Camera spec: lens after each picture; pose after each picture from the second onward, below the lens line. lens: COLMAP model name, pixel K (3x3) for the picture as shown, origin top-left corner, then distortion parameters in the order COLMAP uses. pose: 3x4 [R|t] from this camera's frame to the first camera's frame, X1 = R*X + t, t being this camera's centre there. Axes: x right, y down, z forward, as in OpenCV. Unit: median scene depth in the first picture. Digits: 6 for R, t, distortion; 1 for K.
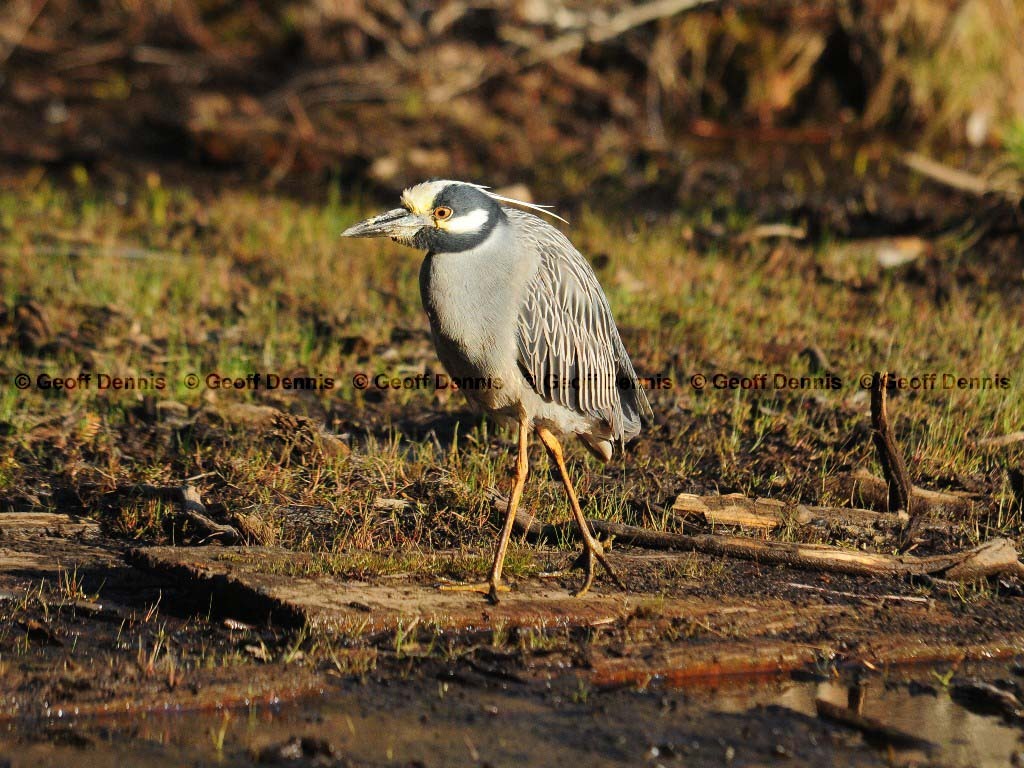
lens RADIAL K [[413.3, 0, 516.1], [0, 413.3, 378.9], [0, 0, 1]] dist [0.014685, 0.000229]
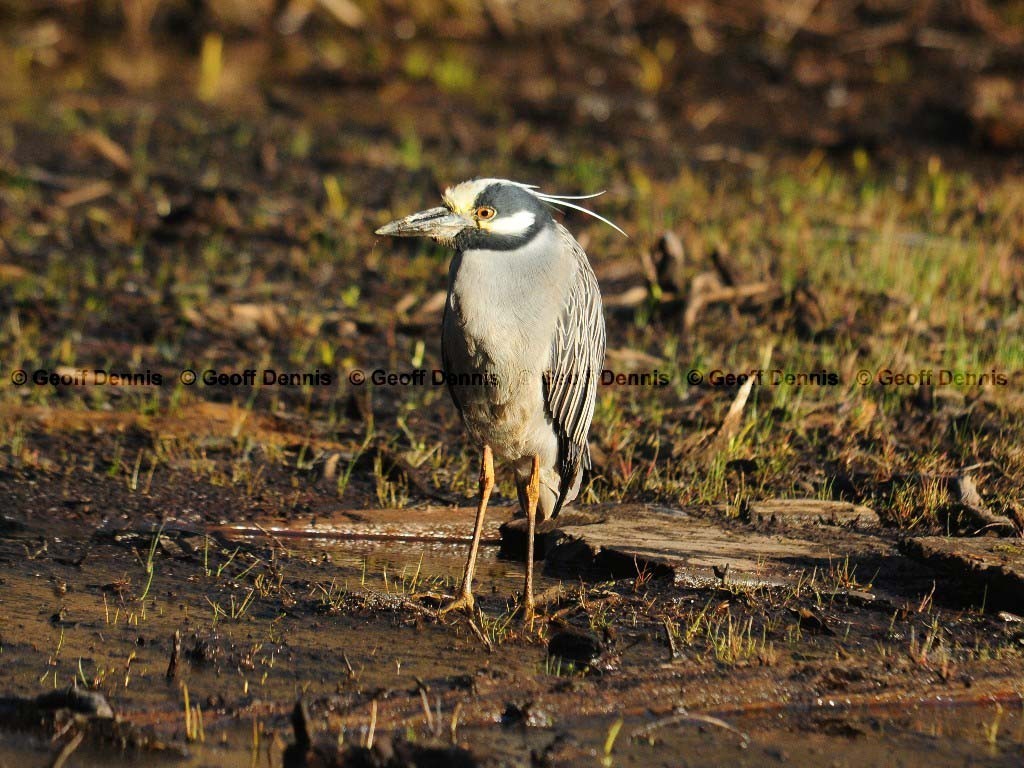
lens RADIAL K [[413.3, 0, 515.3], [0, 413.3, 382.0], [0, 0, 1]] dist [0.014685, 0.000229]
pose [[0.998857, 0.015776, 0.045115, -1.879935], [-0.015750, 0.999876, -0.000930, 0.052318], [-0.045124, 0.000219, 0.998981, 0.054466]]
